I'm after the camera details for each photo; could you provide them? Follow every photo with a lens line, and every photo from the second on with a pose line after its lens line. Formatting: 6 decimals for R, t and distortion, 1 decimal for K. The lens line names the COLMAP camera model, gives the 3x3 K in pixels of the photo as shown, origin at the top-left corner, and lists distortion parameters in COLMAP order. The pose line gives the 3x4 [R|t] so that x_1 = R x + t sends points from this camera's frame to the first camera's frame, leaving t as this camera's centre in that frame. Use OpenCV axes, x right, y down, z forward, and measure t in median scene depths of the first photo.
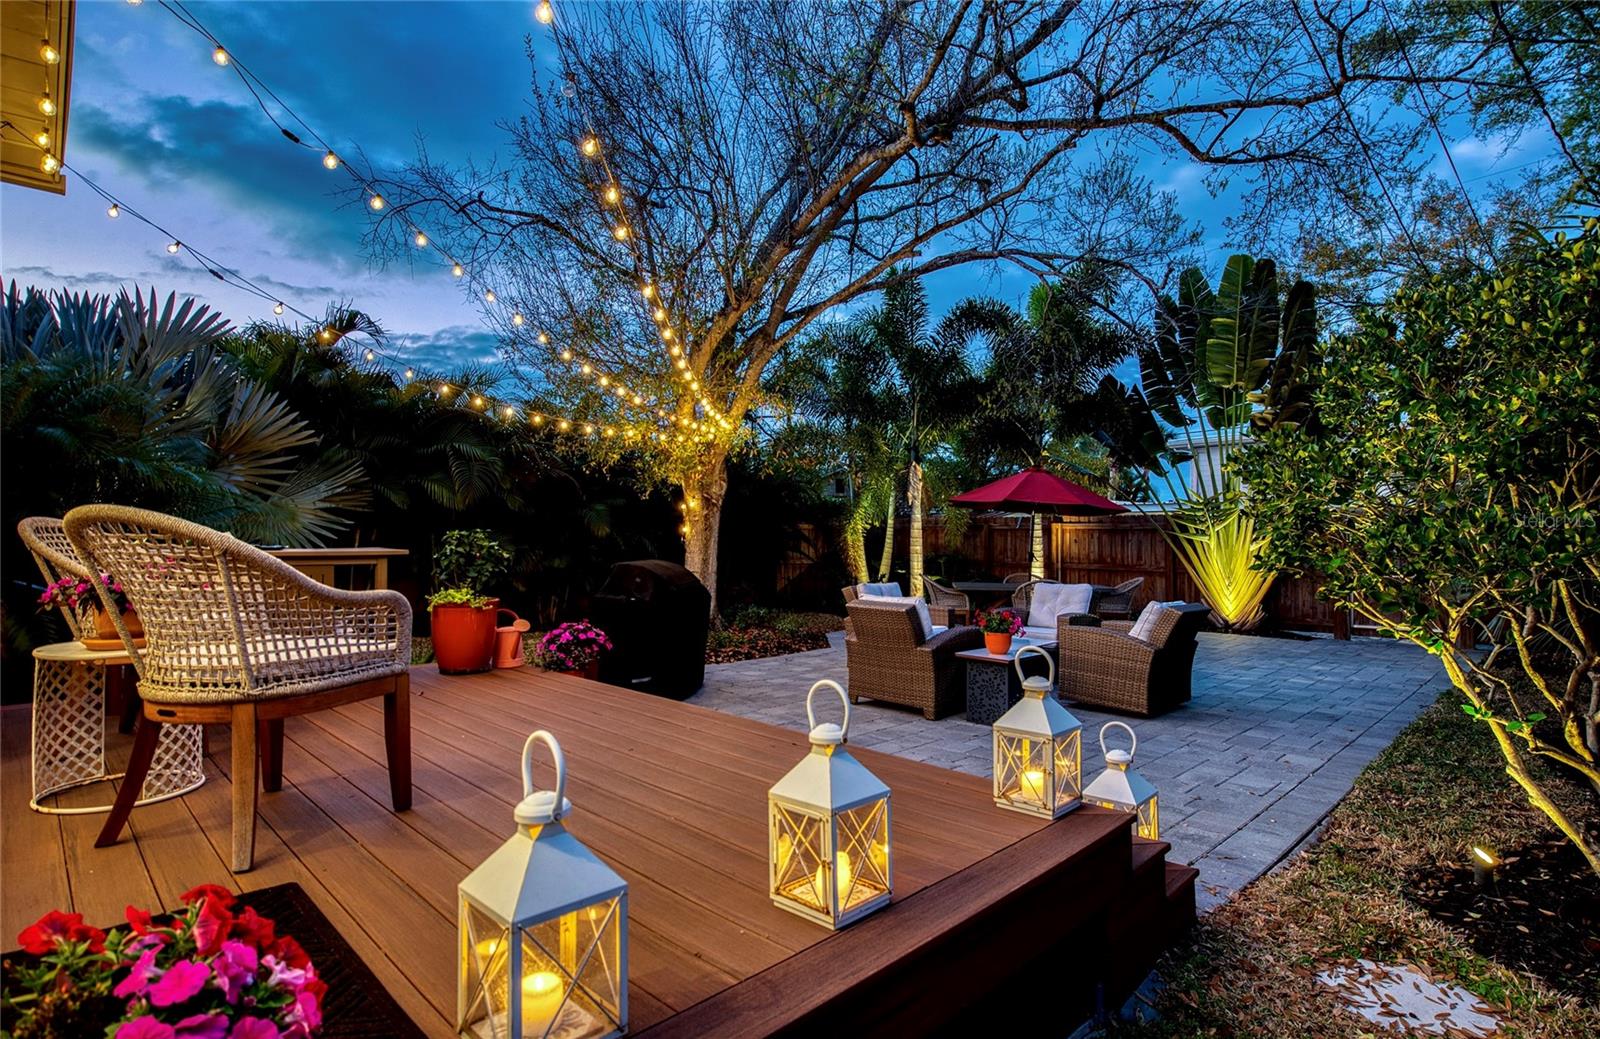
lens RADIAL K [[786.7, 0, 800.0], [0, 786.7, 519.5], [0, 0, 1]] dist [-0.003408, -0.000864]
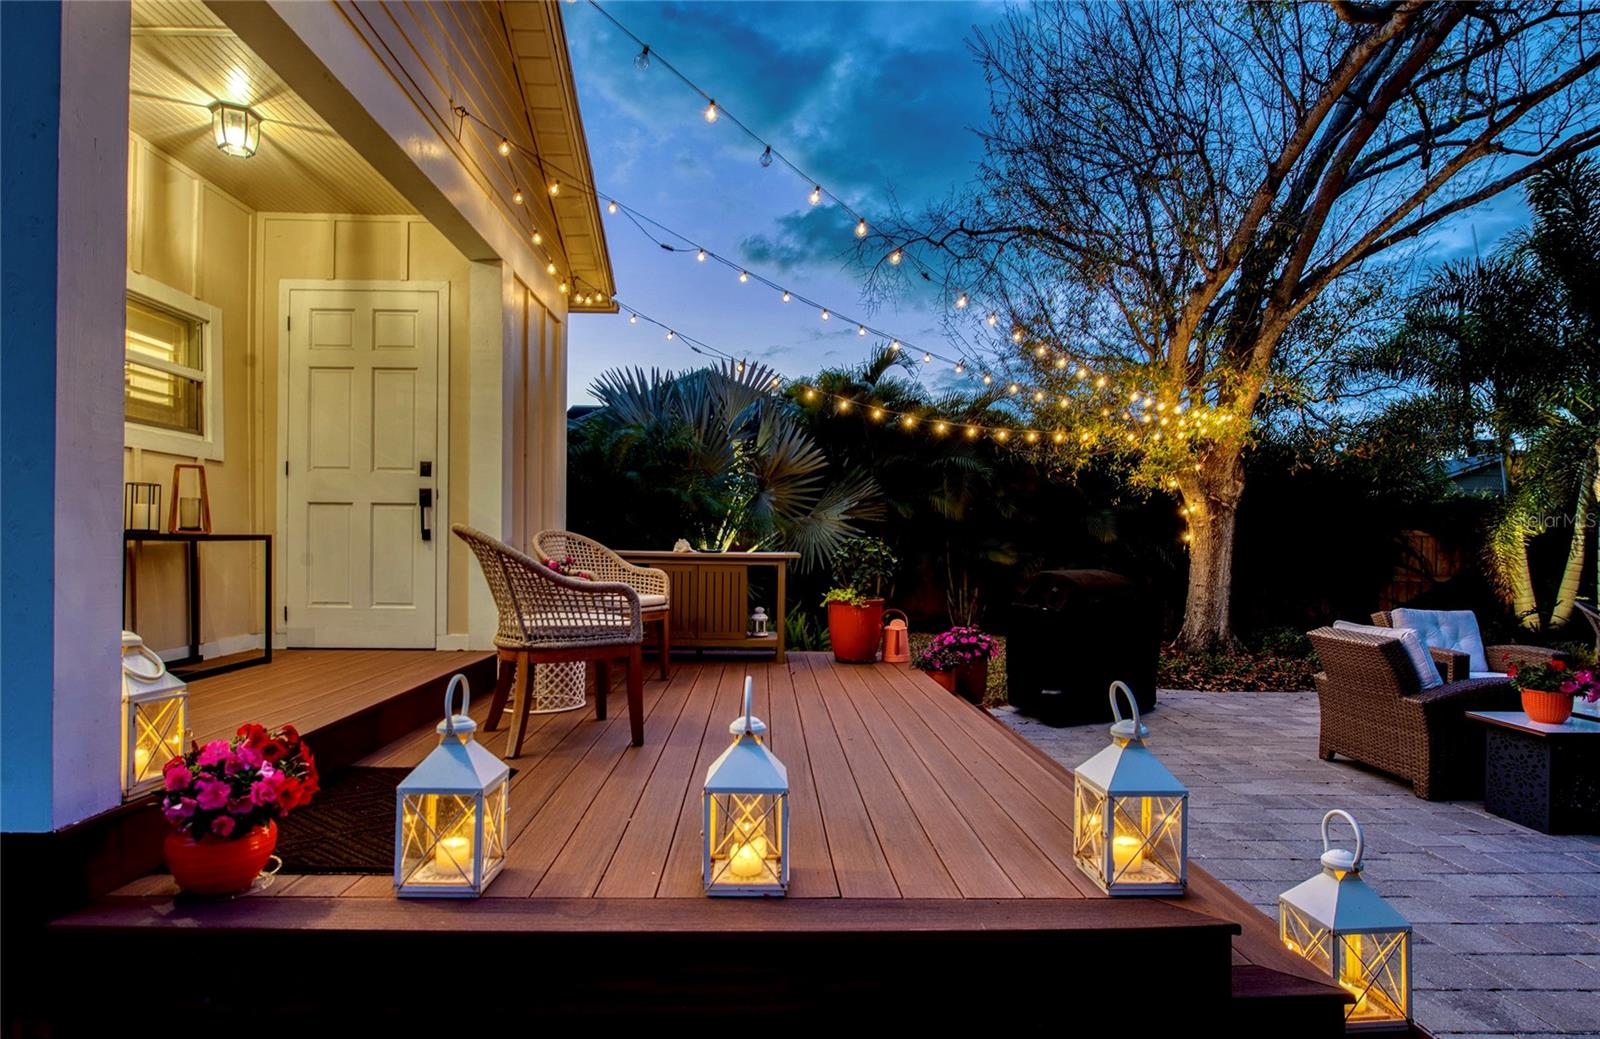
lens RADIAL K [[802.4, 0, 800.4], [0, 802.4, 534.7], [0, 0, 1]] dist [-0.006148, -0.001897]
pose [[0.739681, -0.001867, -0.672955, 0.155790], [0.008477, 0.999943, 0.006544, 0.000177], [0.672904, -0.010546, 0.739655, 0.042727]]
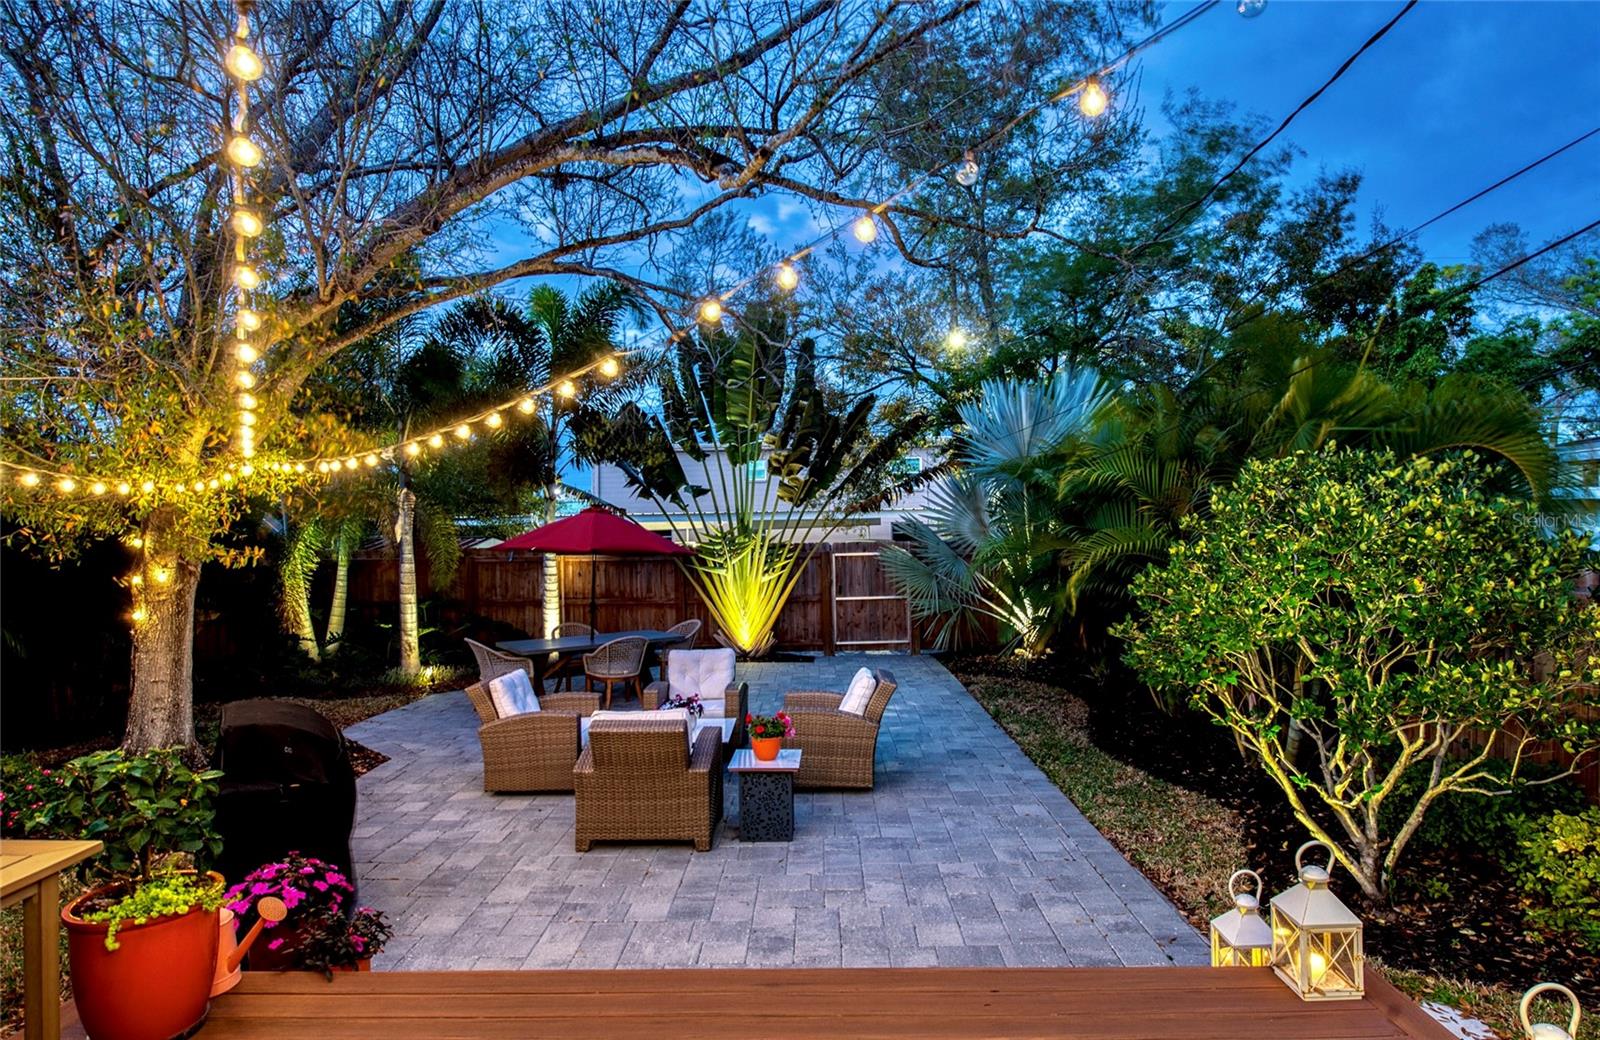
lens RADIAL K [[858.9, 0, 800.0], [0, 858.9, 520.0], [0, 0, 1]] dist [-0.005543, -0.001398]
pose [[0.728250, -0.010773, 0.685227, -0.256586], [0.007626, 0.999942, 0.007616, -0.072845], [-0.685269, -0.000321, 0.728290, 0.163236]]
